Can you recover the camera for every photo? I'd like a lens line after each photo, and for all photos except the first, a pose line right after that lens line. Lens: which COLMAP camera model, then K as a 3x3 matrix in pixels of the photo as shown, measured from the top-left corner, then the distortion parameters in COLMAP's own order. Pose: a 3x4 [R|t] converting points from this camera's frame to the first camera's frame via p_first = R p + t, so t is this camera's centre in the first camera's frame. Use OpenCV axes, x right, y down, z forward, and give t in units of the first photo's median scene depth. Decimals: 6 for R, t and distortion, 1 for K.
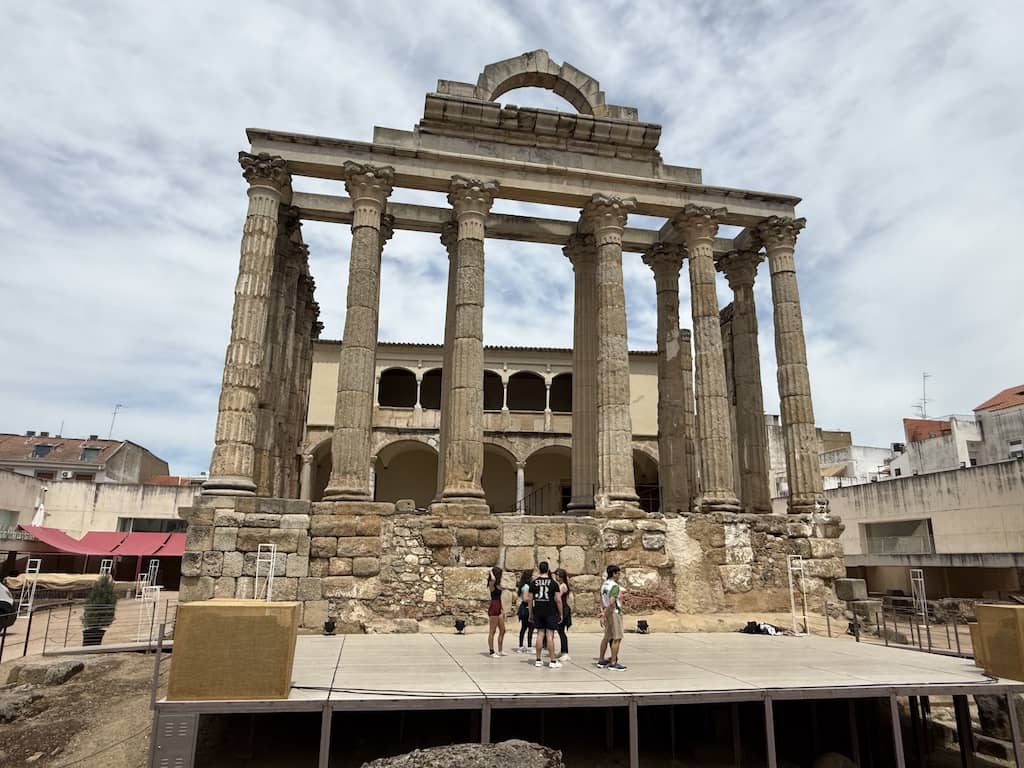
lens RADIAL K [[681.4, 0, 512.0], [0, 681.4, 384.0], [0, 0, 1]] dist [-0.001860, 0.000839]
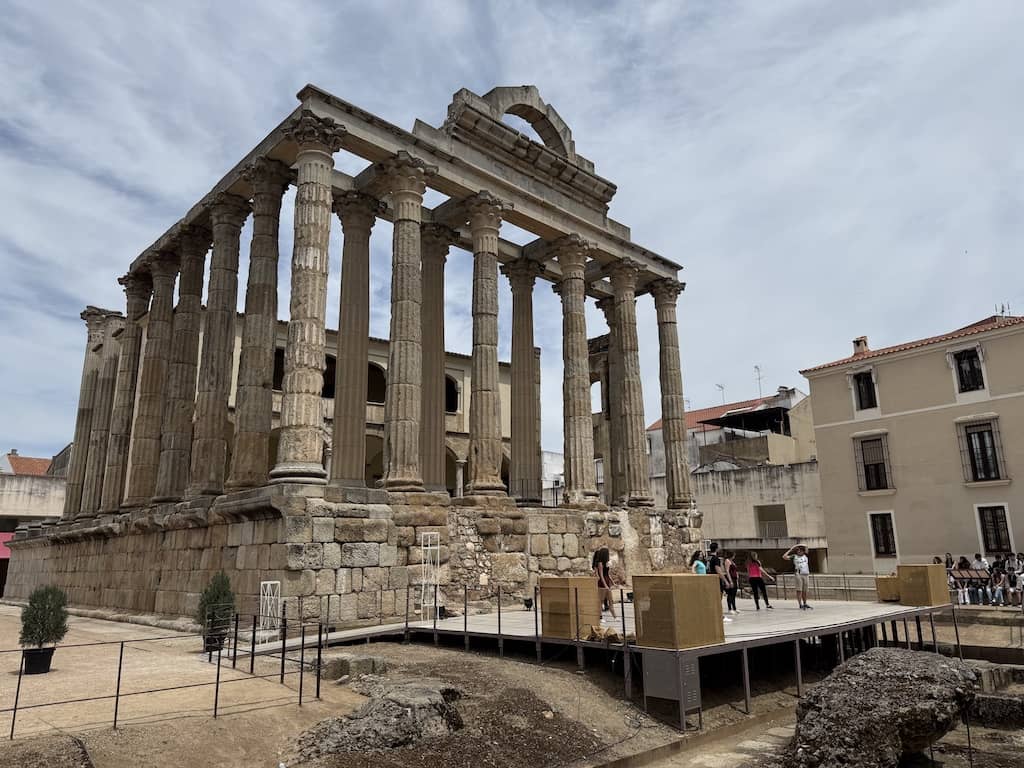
lens RADIAL K [[708.4, 0, 512.0], [0, 708.4, 384.0], [0, 0, 1]] dist [0.118891, -0.000514]
pose [[0.836559, 0.106184, 0.537488, -0.660725], [-0.119374, 0.992796, -0.010335, 0.002324], [-0.534713, -0.055516, 0.843208, 0.014417]]
